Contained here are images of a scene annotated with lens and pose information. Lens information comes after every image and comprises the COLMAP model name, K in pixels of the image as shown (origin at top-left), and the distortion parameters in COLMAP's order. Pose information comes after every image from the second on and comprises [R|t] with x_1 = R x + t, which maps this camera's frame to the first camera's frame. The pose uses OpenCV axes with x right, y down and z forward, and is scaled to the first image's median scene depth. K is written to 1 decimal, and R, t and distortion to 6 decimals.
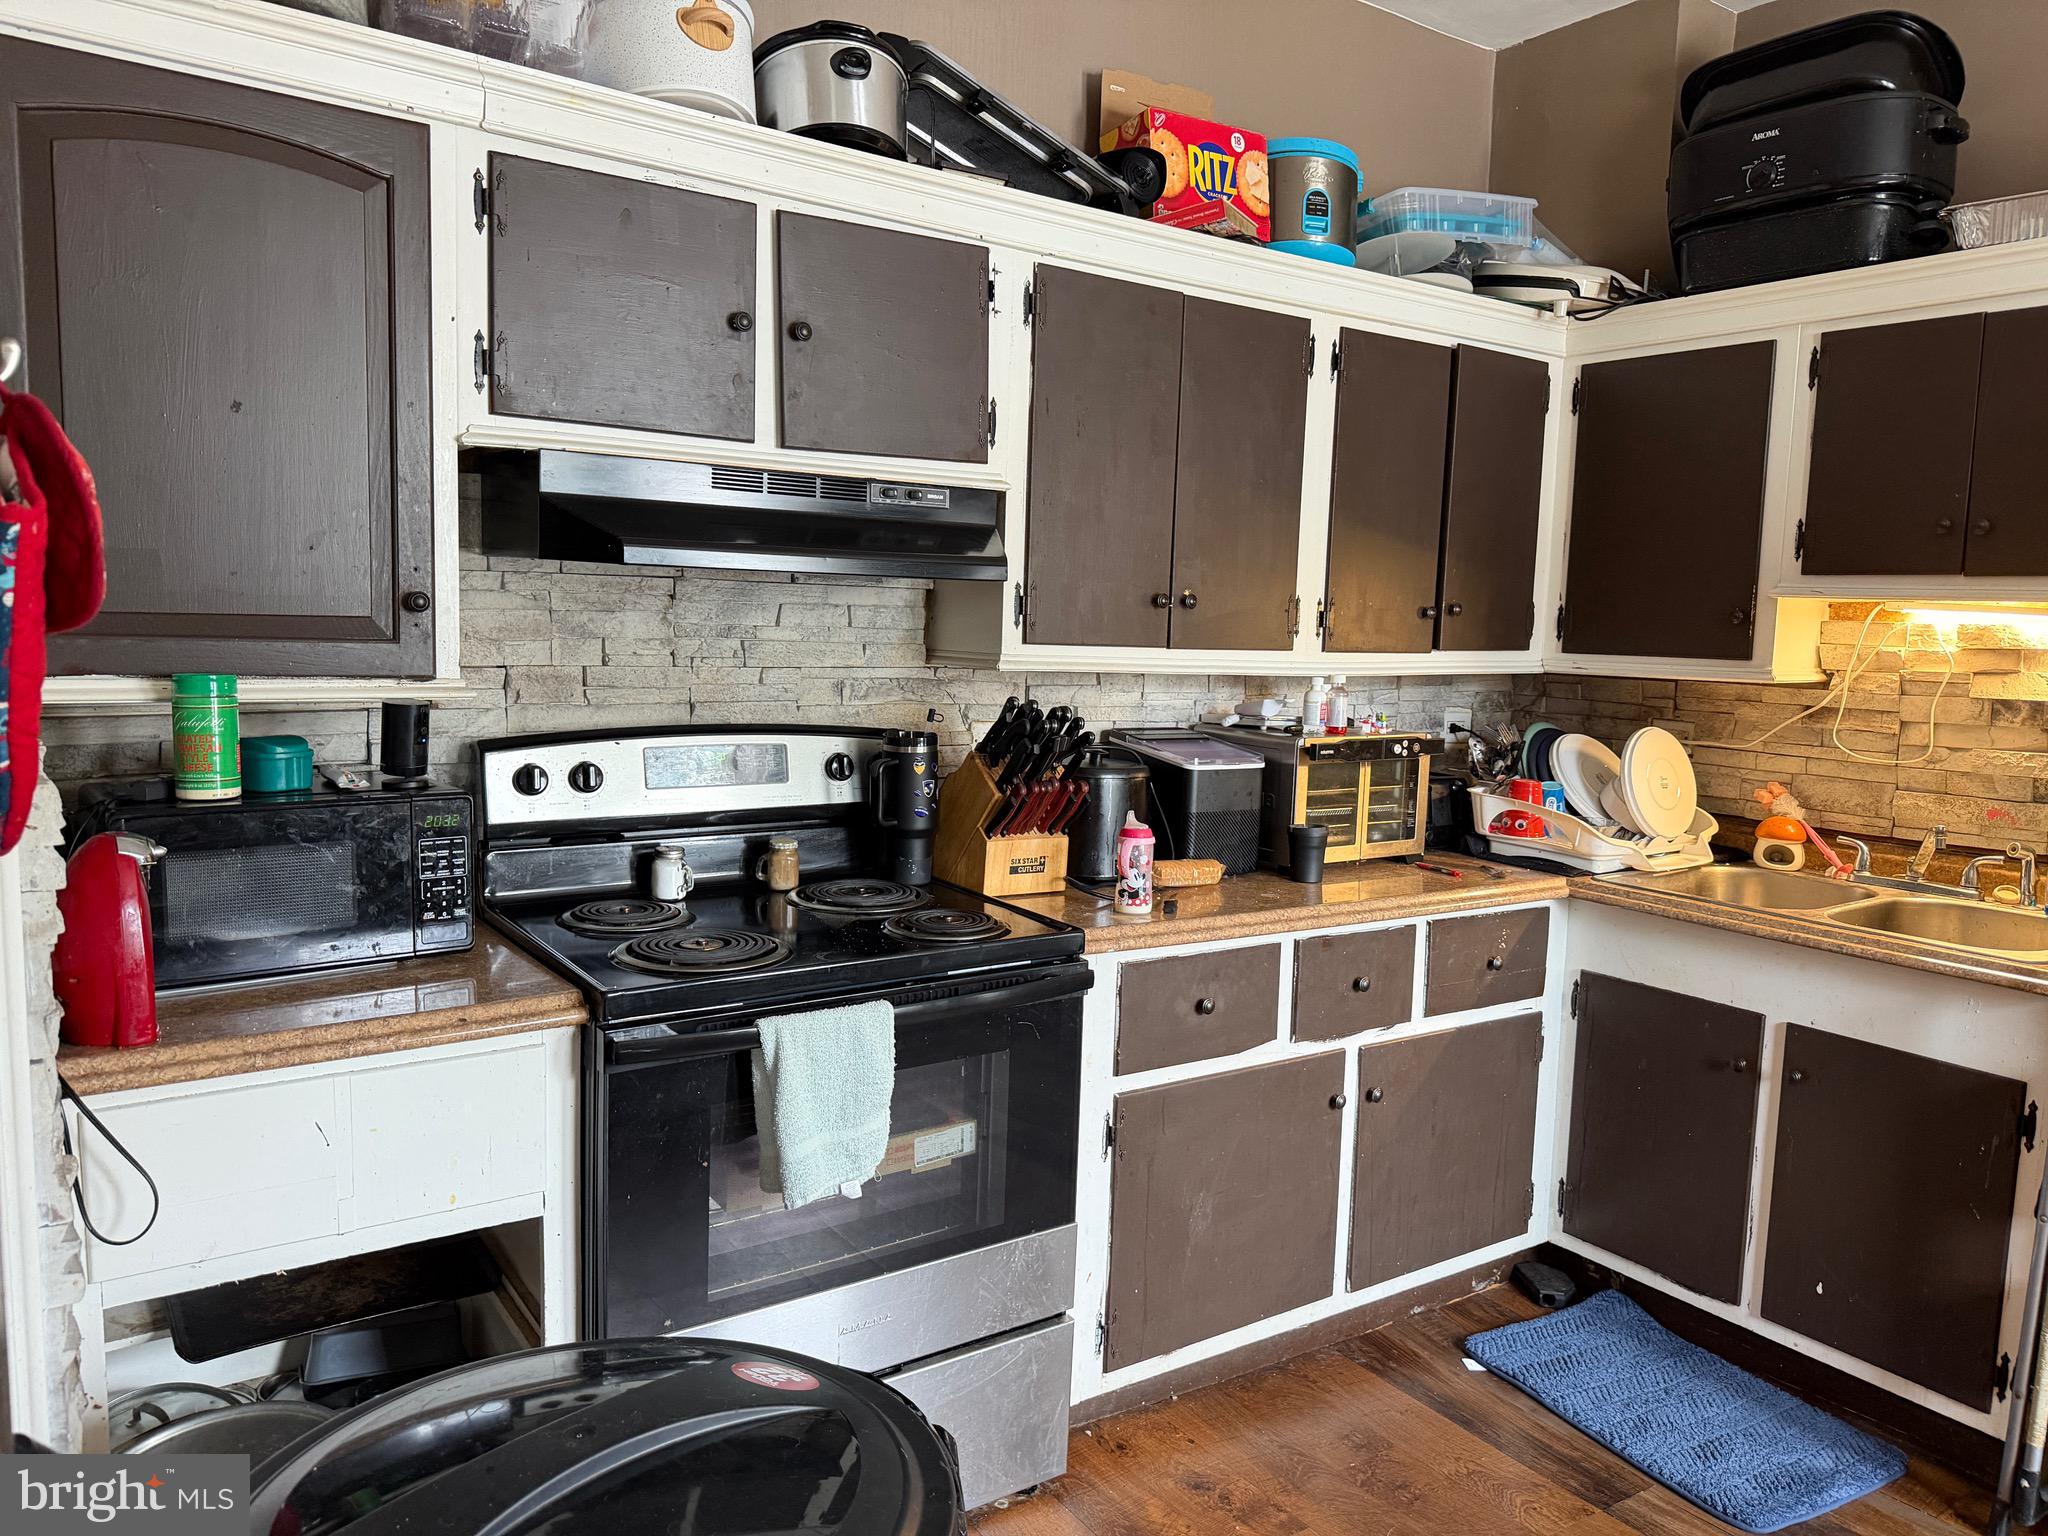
lens RADIAL K [[1437.0, 0, 1034.7], [0, 1437.0, 774.9], [0, 0, 1]] dist [0.006326, -0.013573]
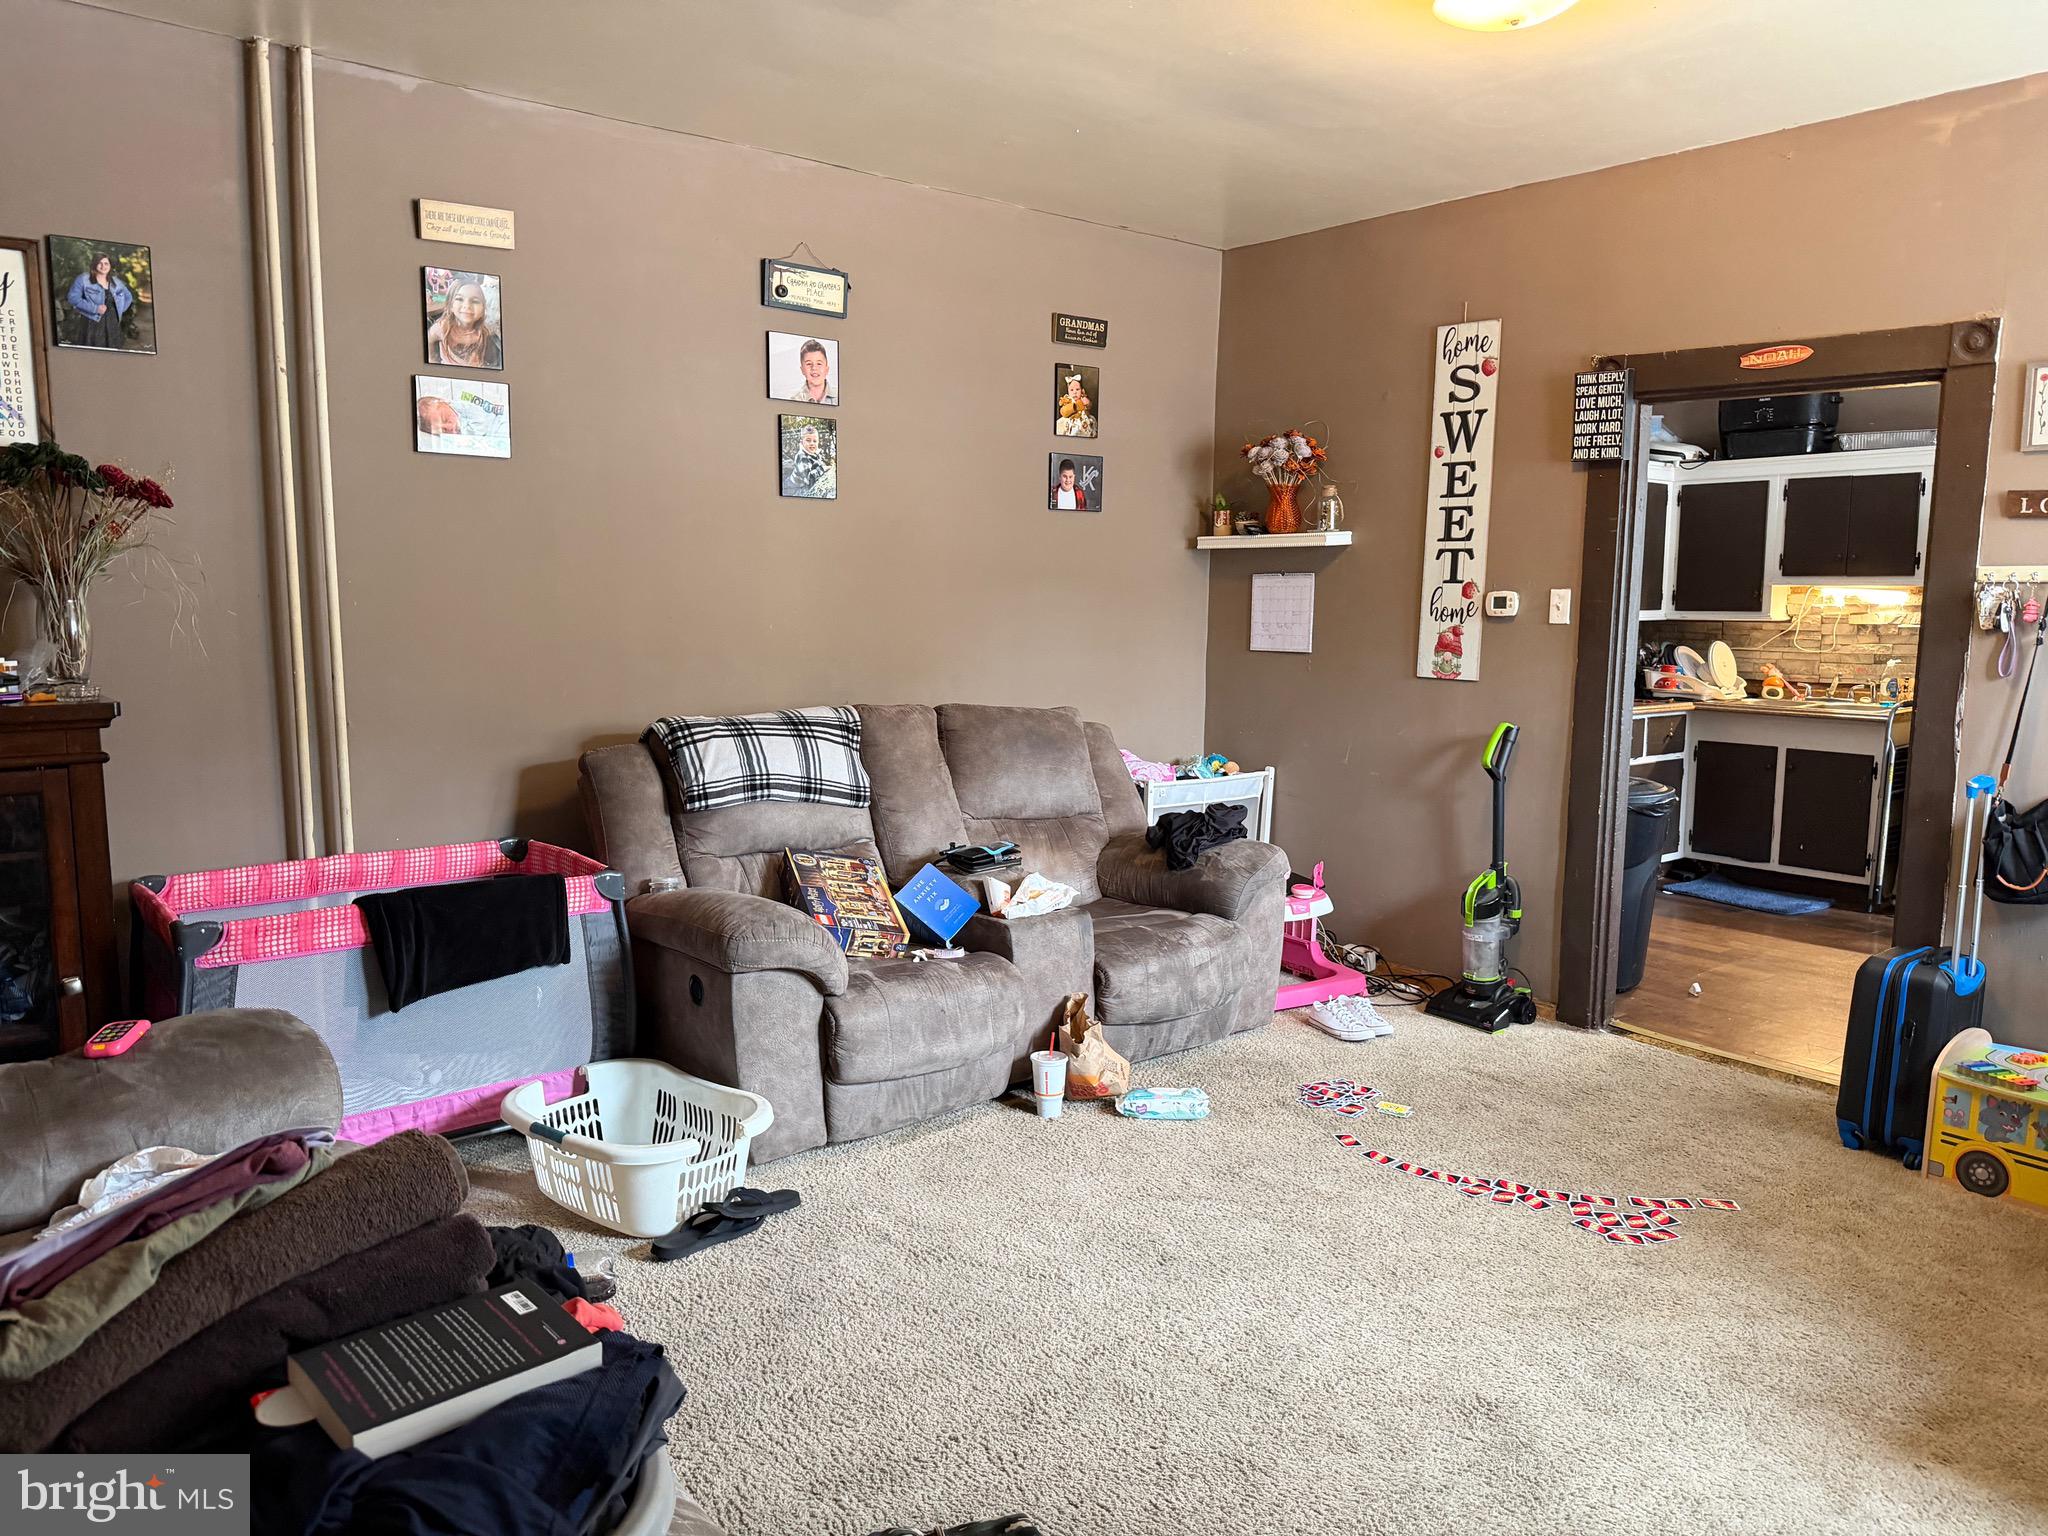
lens RADIAL K [[1437.0, 0, 1015.2], [0, 1437.0, 780.1], [0, 0, 1]] dist [0.006326, -0.013573]
pose [[0.997191, -0.034777, 0.066337, -0.924142], [0.033528, 0.999240, 0.019859, 0.113550], [-0.066977, -0.017579, 0.997600, -1.334871]]
